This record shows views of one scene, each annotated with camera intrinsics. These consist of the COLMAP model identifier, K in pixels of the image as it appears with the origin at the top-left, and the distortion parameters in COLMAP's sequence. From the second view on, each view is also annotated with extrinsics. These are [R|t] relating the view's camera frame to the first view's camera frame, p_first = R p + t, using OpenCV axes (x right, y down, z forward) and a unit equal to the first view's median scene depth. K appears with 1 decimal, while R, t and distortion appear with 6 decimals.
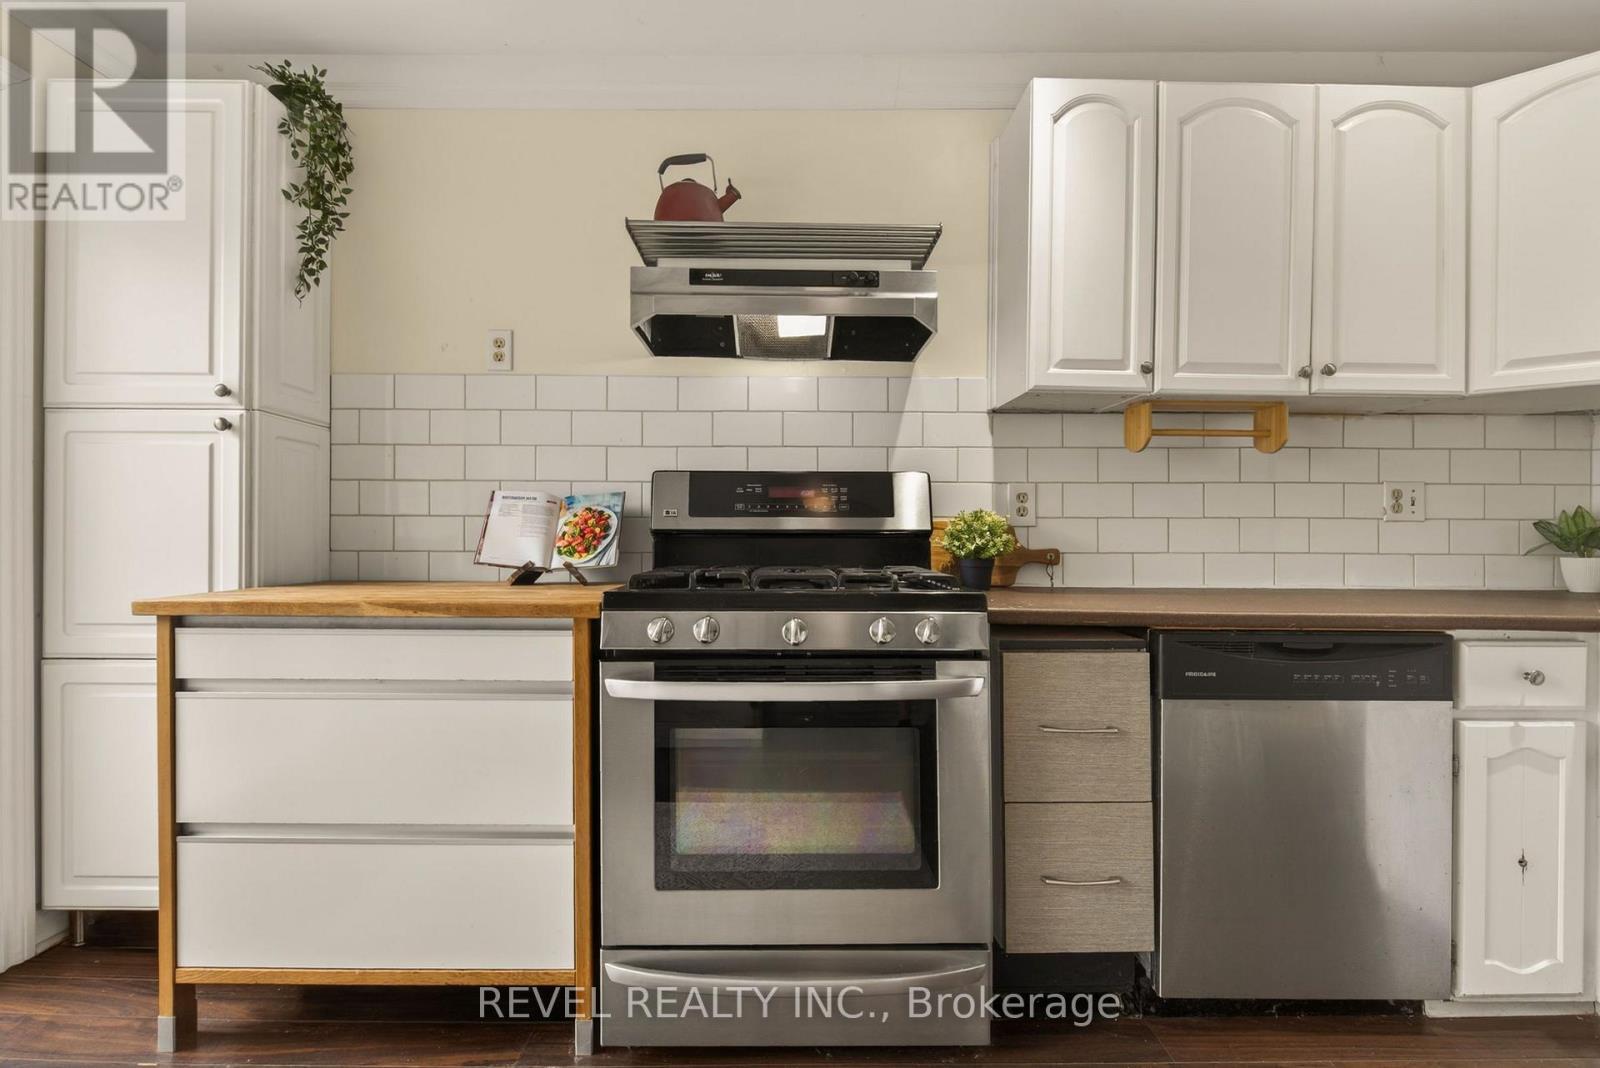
lens RADIAL K [[760.2, 0, 777.5], [0, 760.2, 539.1], [0, 0, 1]] dist [-0.003434, -0.000082]
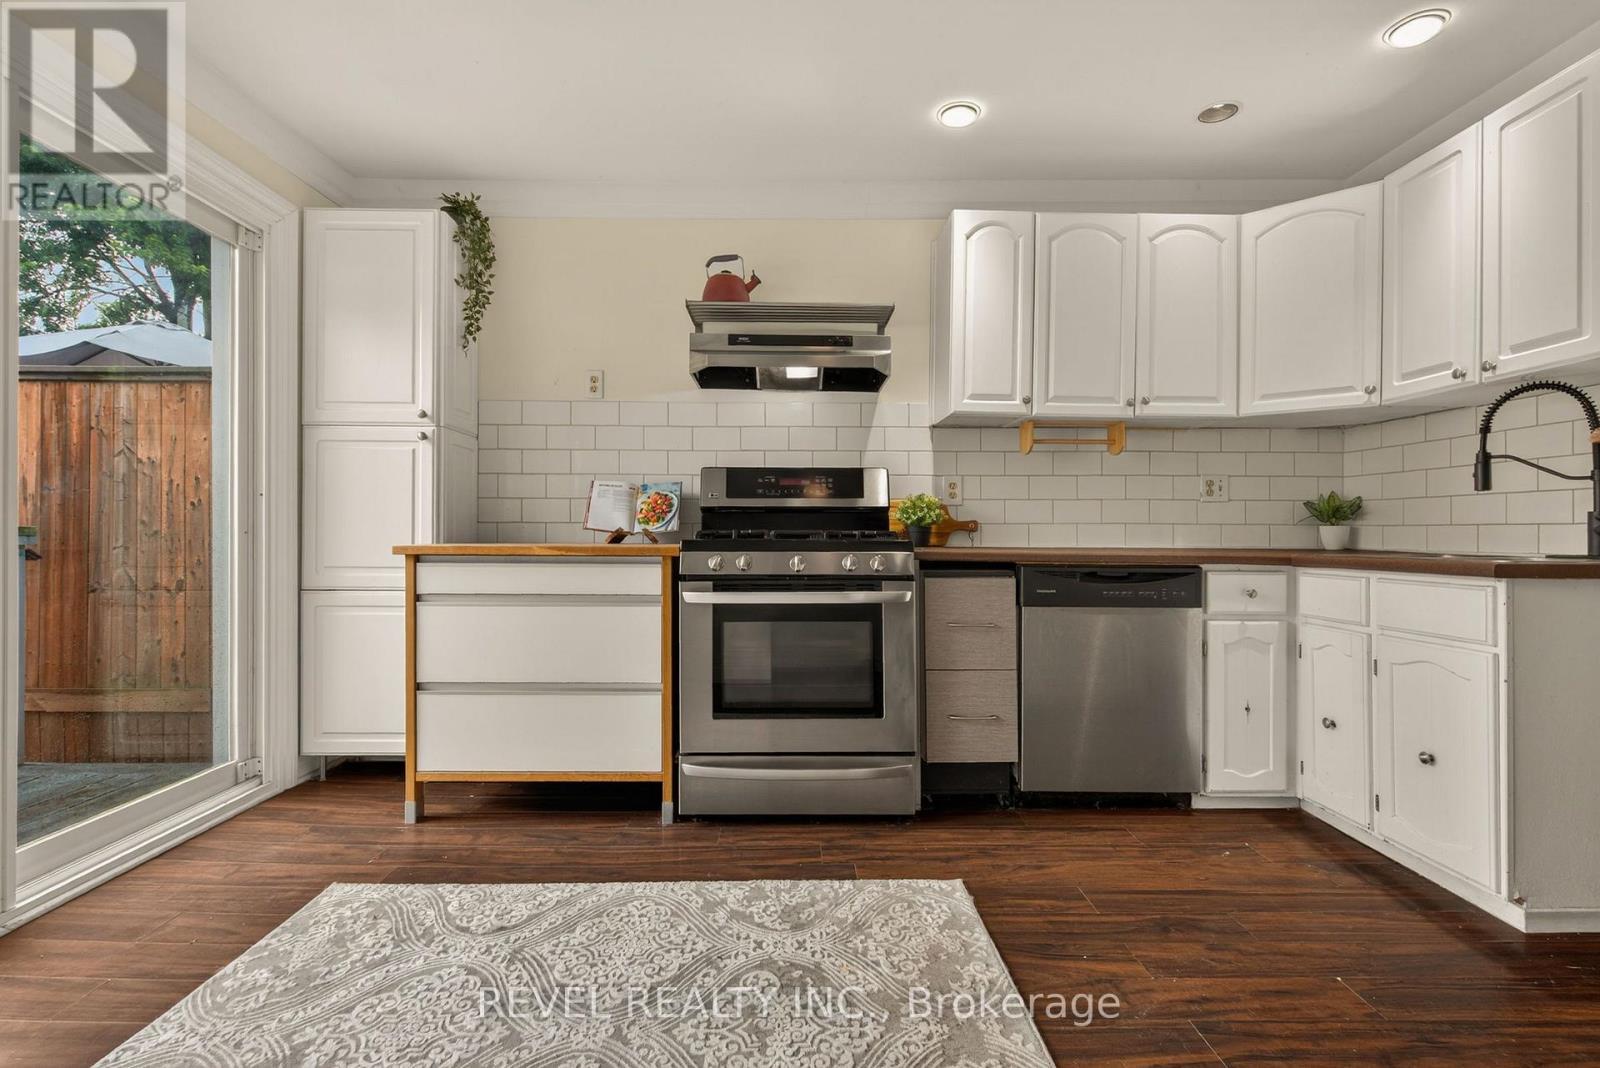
lens RADIAL K [[738.0, 0, 774.8], [0, 738.0, 539.9], [0, 0, 1]] dist [0.001322, -0.000087]
pose [[0.999970, 0.000936, -0.007629, -0.010361], [-0.000914, 0.999995, 0.002865, 0.050142], [0.007631, -0.002858, 0.999967, -0.460947]]
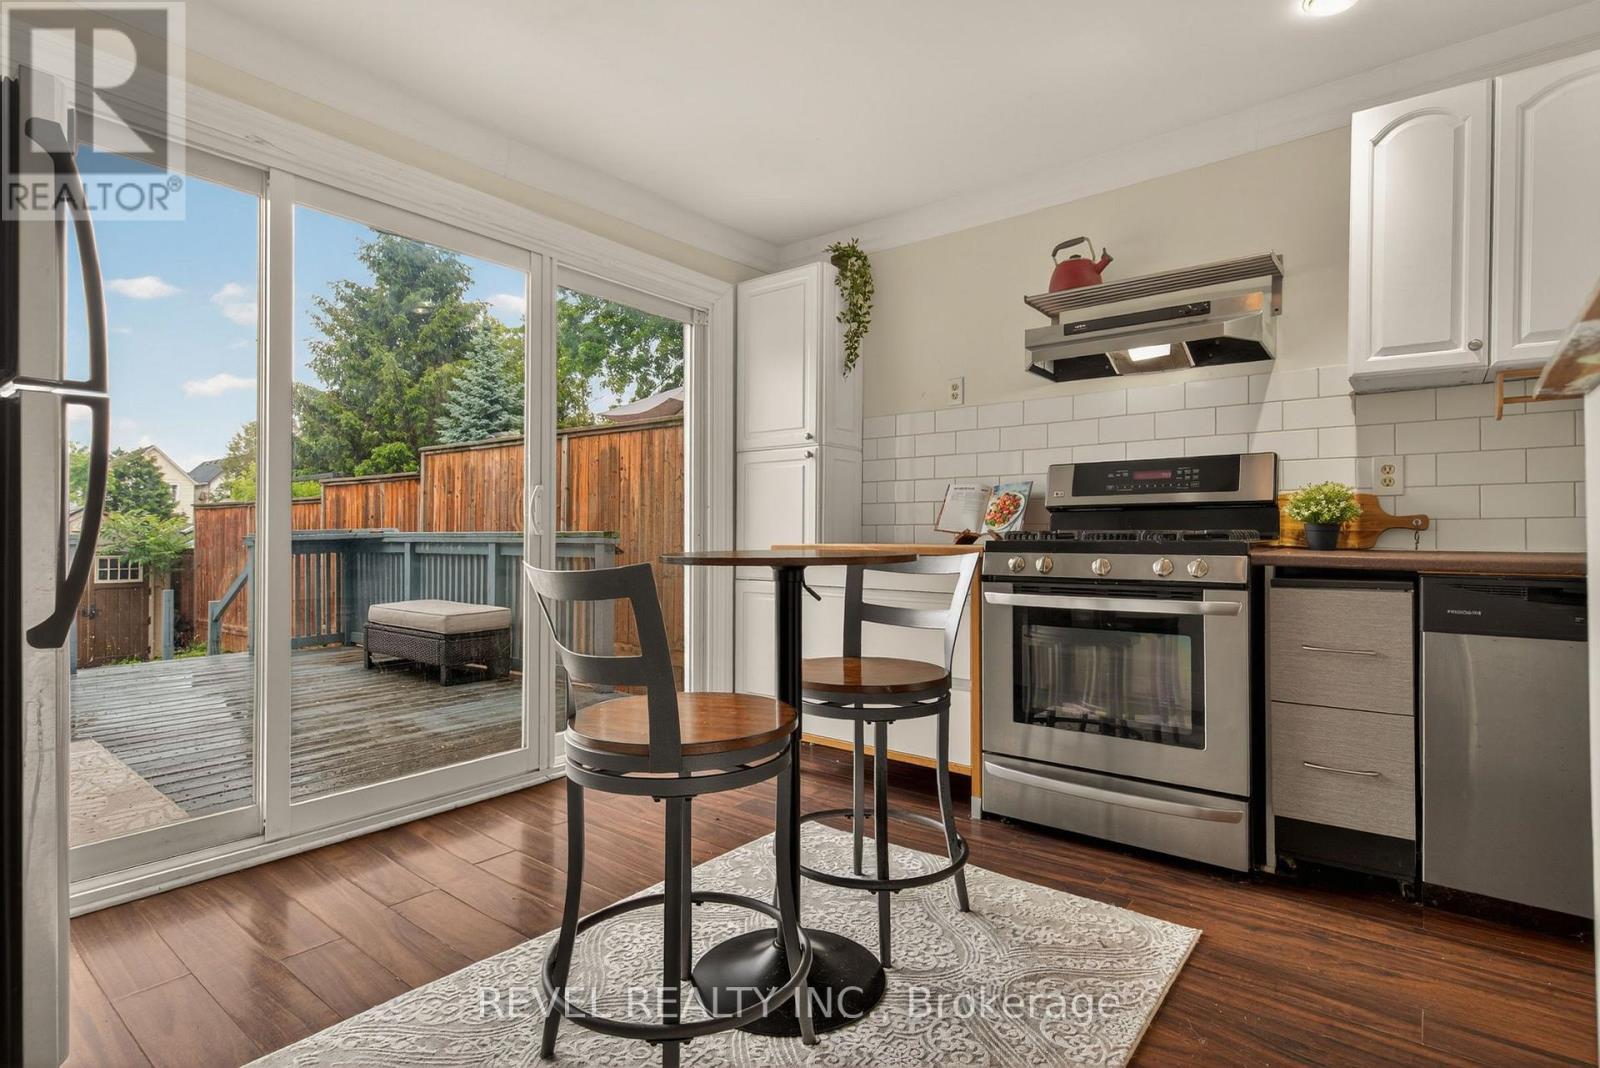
lens RADIAL K [[789.4, 0, 777.7], [0, 789.4, 538.0], [0, 0, 1]] dist [0.005367, 0.000101]
pose [[0.766537, -0.001039, -0.642199, 0.415530], [-0.000373, 0.999998, -0.002063, 0.051747], [0.642200, 0.001821, 0.766535, -0.485186]]
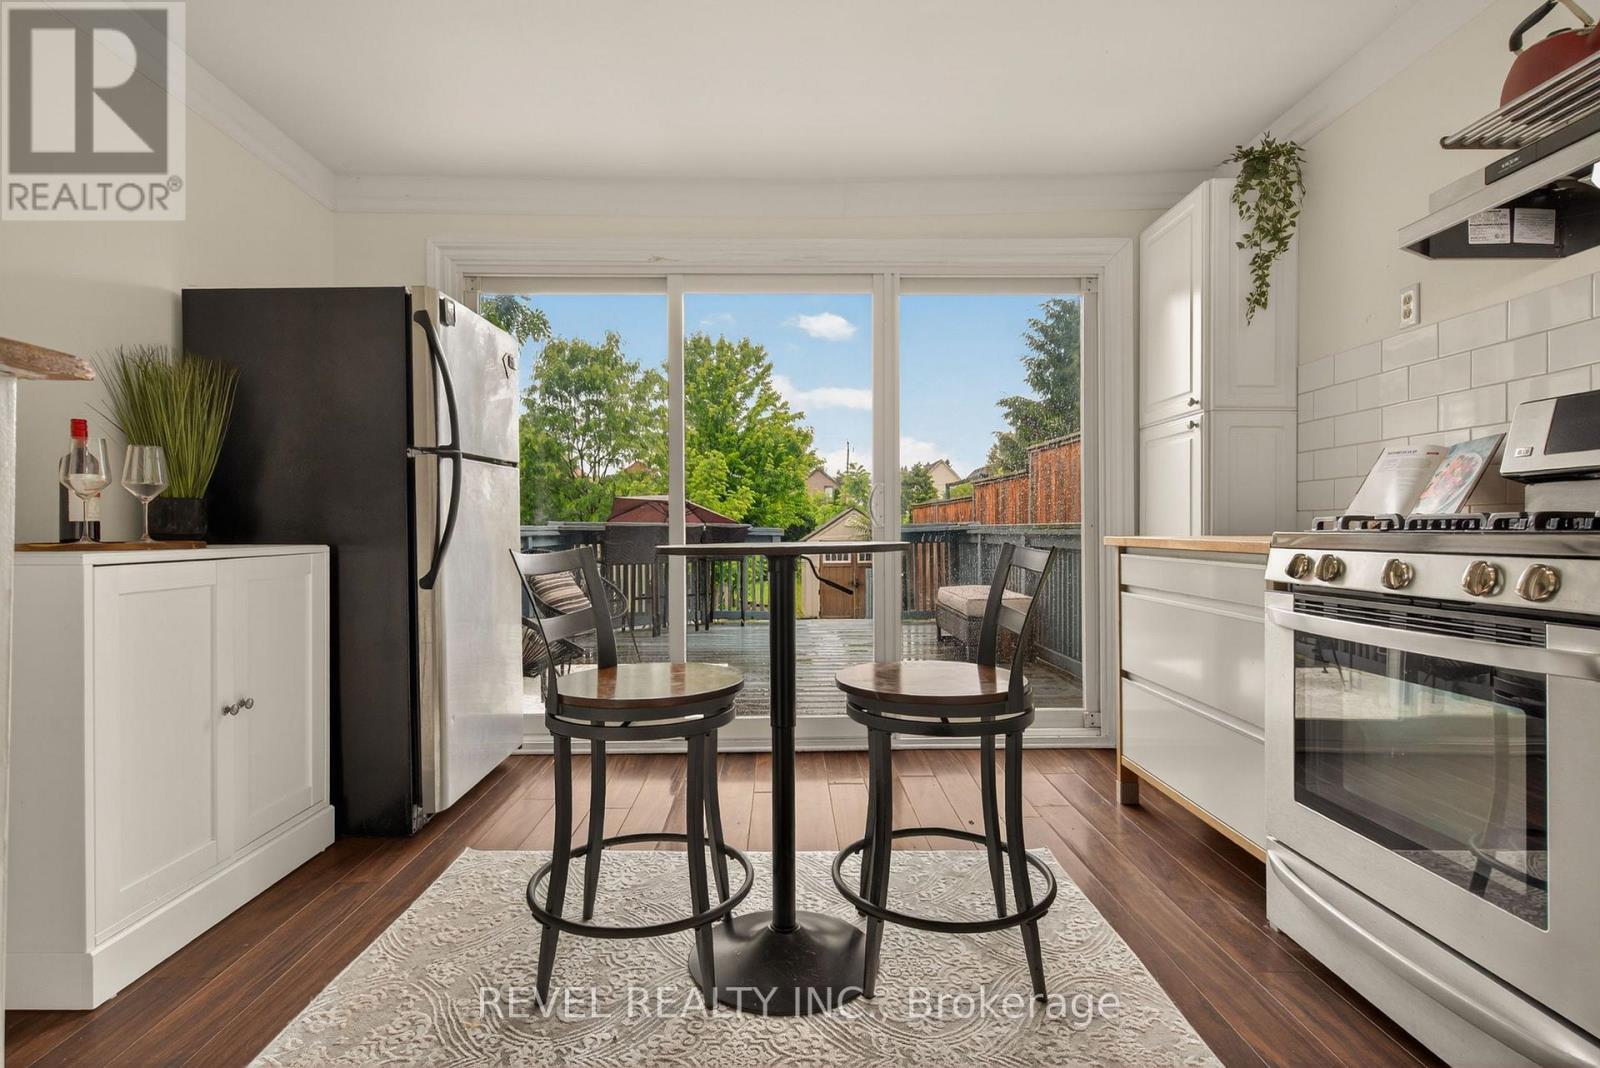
lens RADIAL K [[760.2, 0, 777.5], [0, 760.2, 539.1], [0, 0, 1]] dist [-0.003434, -0.000082]
pose [[-0.008166, 0.009316, -0.999923, 0.720911], [0.001597, 0.999955, 0.009303, 0.053571], [0.999965, -0.001521, -0.008181, 0.195993]]
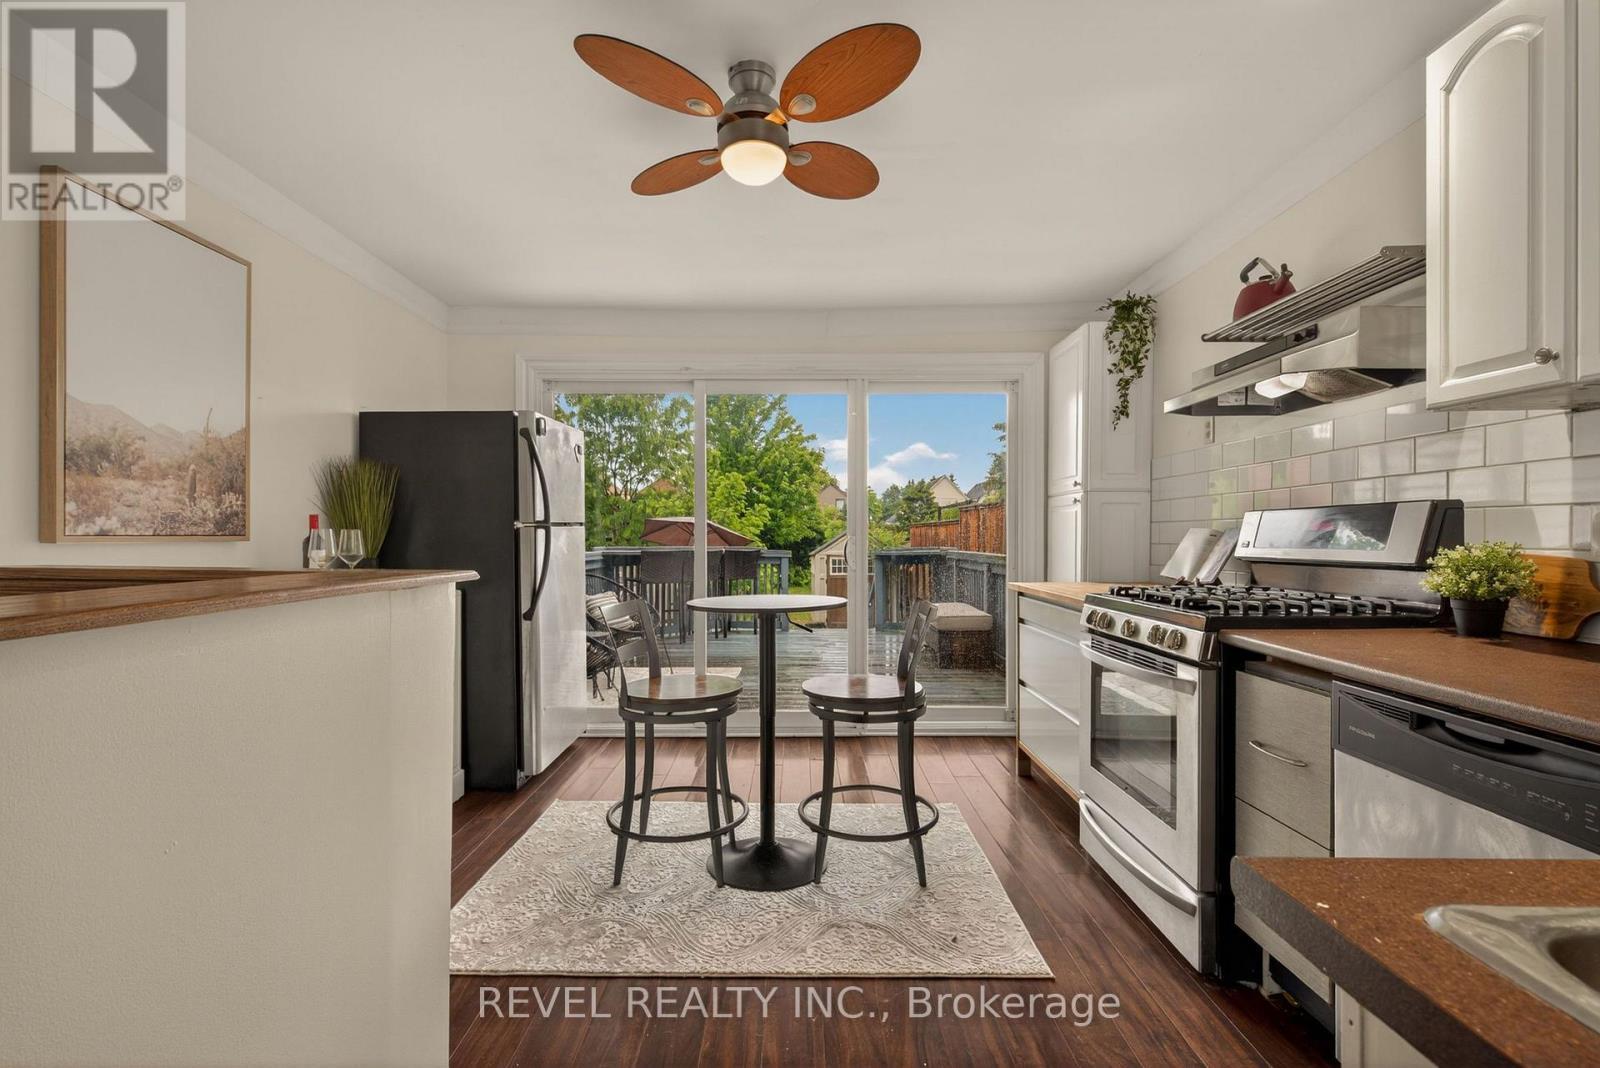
lens RADIAL K [[701.6, 0, 776.7], [0, 701.6, 551.0], [0, 0, 1]] dist [0.000256, -0.000255]
pose [[-0.031547, 0.013578, -0.999410, 1.111430], [-0.001394, 0.999906, 0.013629, -0.039306], [0.999501, 0.001823, -0.031525, 0.250514]]
